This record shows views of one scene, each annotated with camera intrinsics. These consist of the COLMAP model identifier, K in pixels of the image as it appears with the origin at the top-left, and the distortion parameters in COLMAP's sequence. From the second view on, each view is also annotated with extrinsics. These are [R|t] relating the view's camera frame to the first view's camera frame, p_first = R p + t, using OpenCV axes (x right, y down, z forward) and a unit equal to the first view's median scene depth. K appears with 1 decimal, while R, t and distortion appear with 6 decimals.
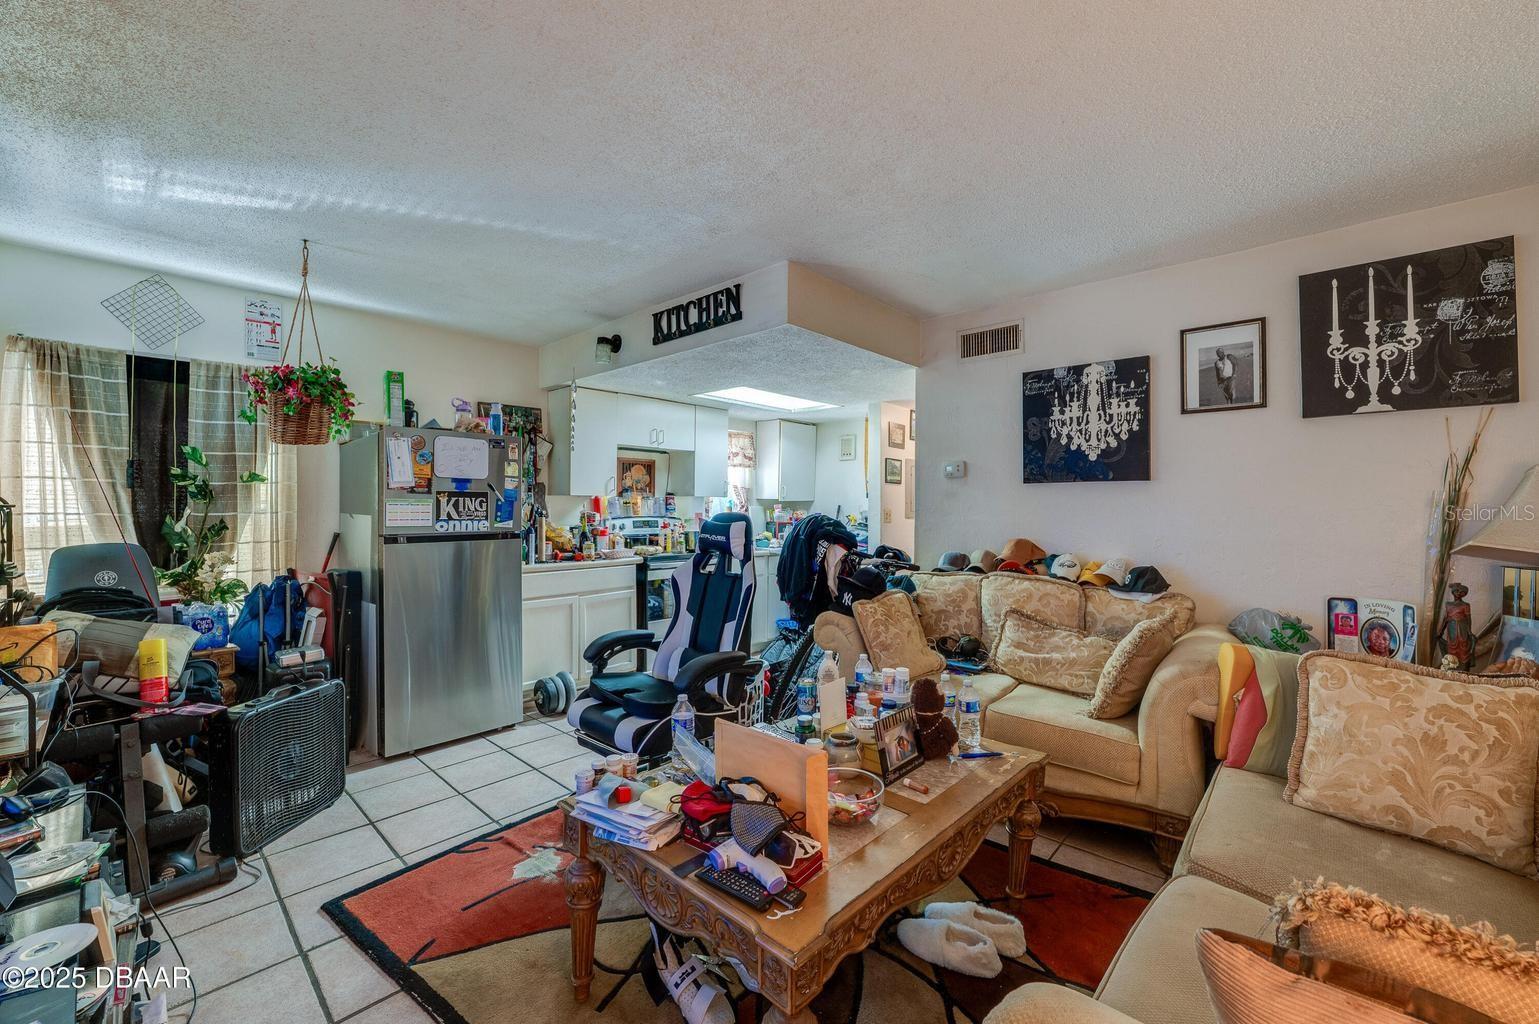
lens RADIAL K [[616.3, 0, 770.6], [0, 616.3, 504.2], [0, 0, 1]] dist [-0.002301, -0.000262]
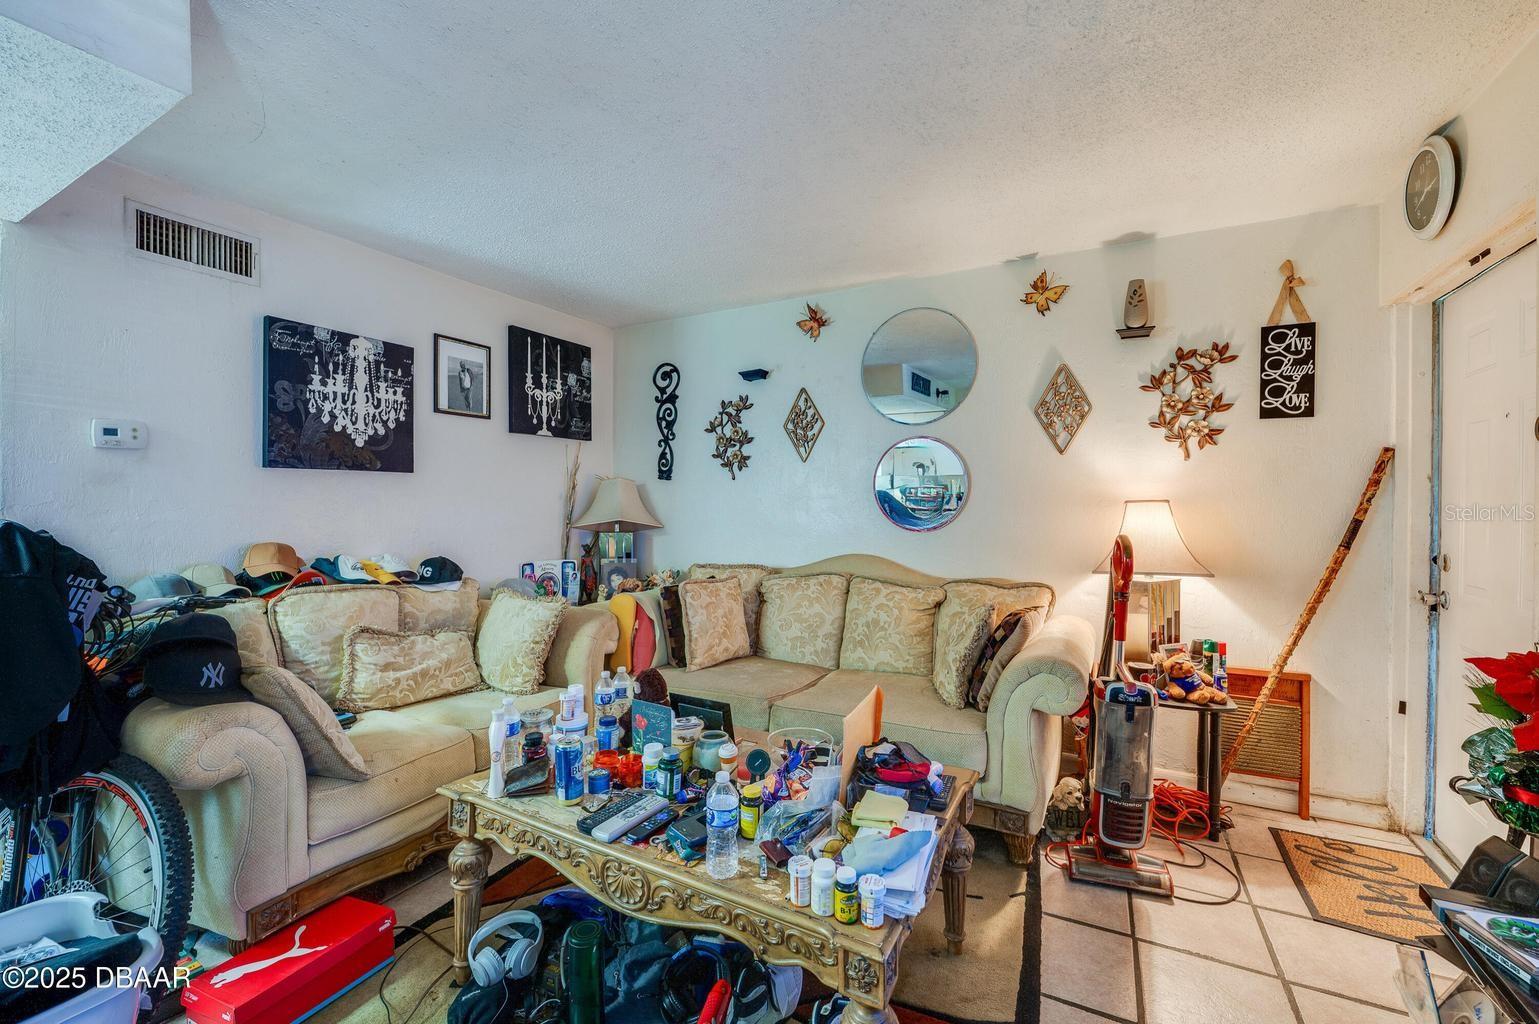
lens RADIAL K [[616.3, 0, 769.9], [0, 616.3, 512.3], [0, 0, 1]] dist [-0.002301, -0.000262]
pose [[-0.223522, -0.022107, 0.974448, -0.485404], [-0.005219, 0.999756, 0.021484, 0.000939], [-0.974685, -0.000284, -0.223583, 0.647997]]
